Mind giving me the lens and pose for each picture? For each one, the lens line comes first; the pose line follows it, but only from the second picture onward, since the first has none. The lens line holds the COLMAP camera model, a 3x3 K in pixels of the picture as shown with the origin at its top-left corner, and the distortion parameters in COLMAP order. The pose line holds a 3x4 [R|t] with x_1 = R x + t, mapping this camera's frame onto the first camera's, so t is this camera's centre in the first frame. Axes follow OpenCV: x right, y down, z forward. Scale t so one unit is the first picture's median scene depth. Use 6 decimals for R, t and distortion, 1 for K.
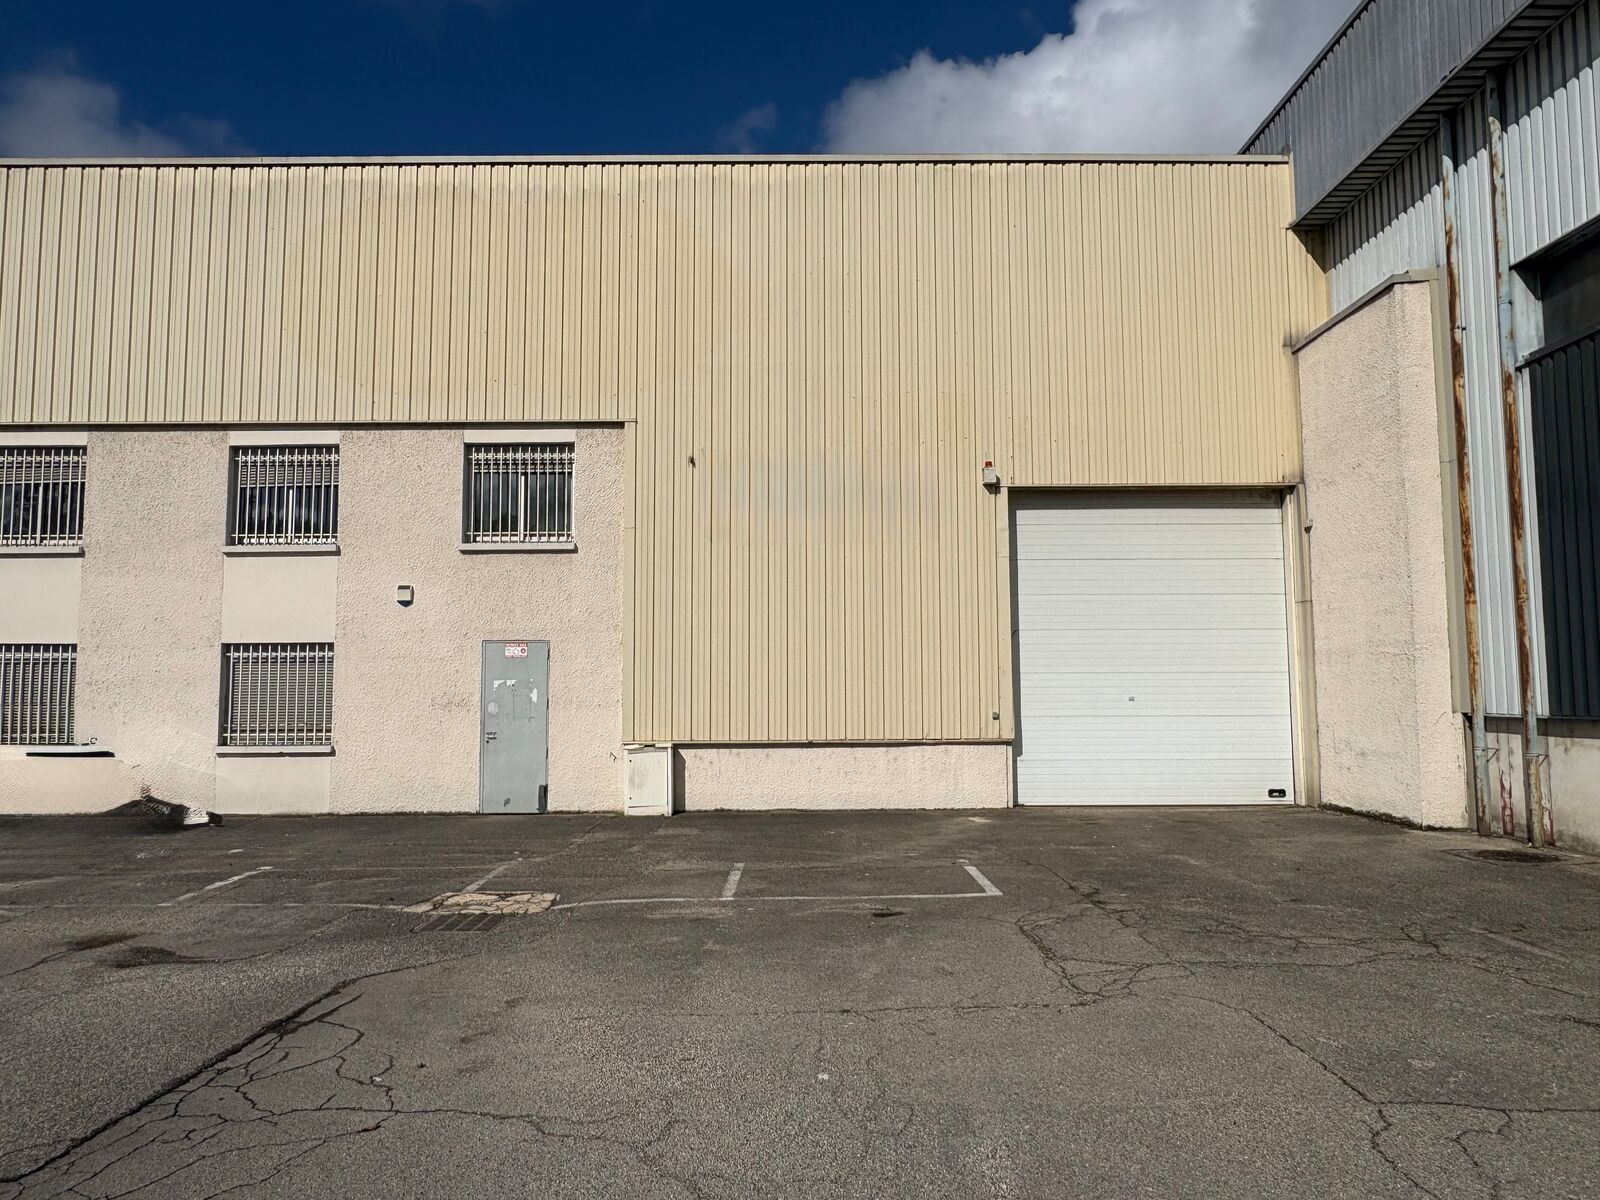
lens RADIAL K [[1059.7, 0, 802.1], [0, 1059.7, 603.4], [0, 0, 1]] dist [-0.001174, -0.003150]
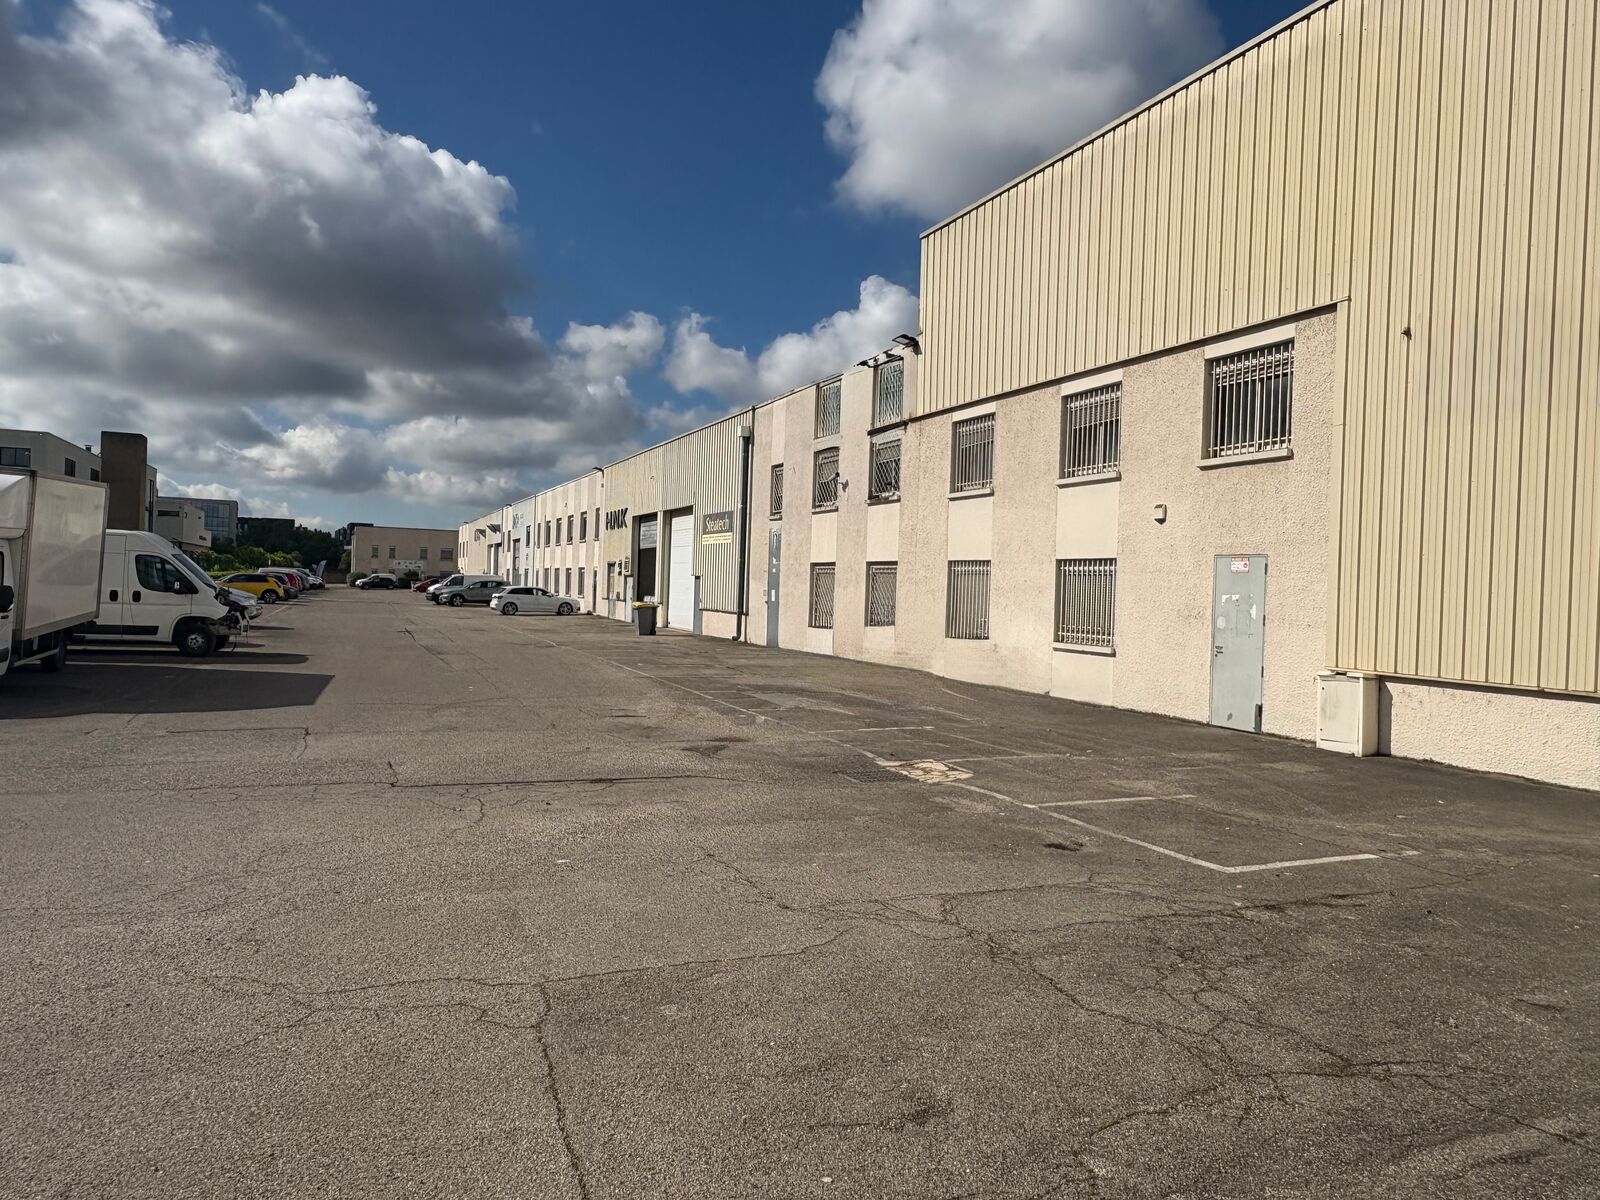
lens RADIAL K [[1059.7, 0, 798.4], [0, 1059.7, 597.4], [0, 0, 1]] dist [-0.001174, -0.003150]
pose [[0.387065, 0.028626, -0.921608, 0.473377], [0.041759, 0.997948, 0.048535, 0.009695], [0.921107, -0.057272, 0.385075, 0.244382]]
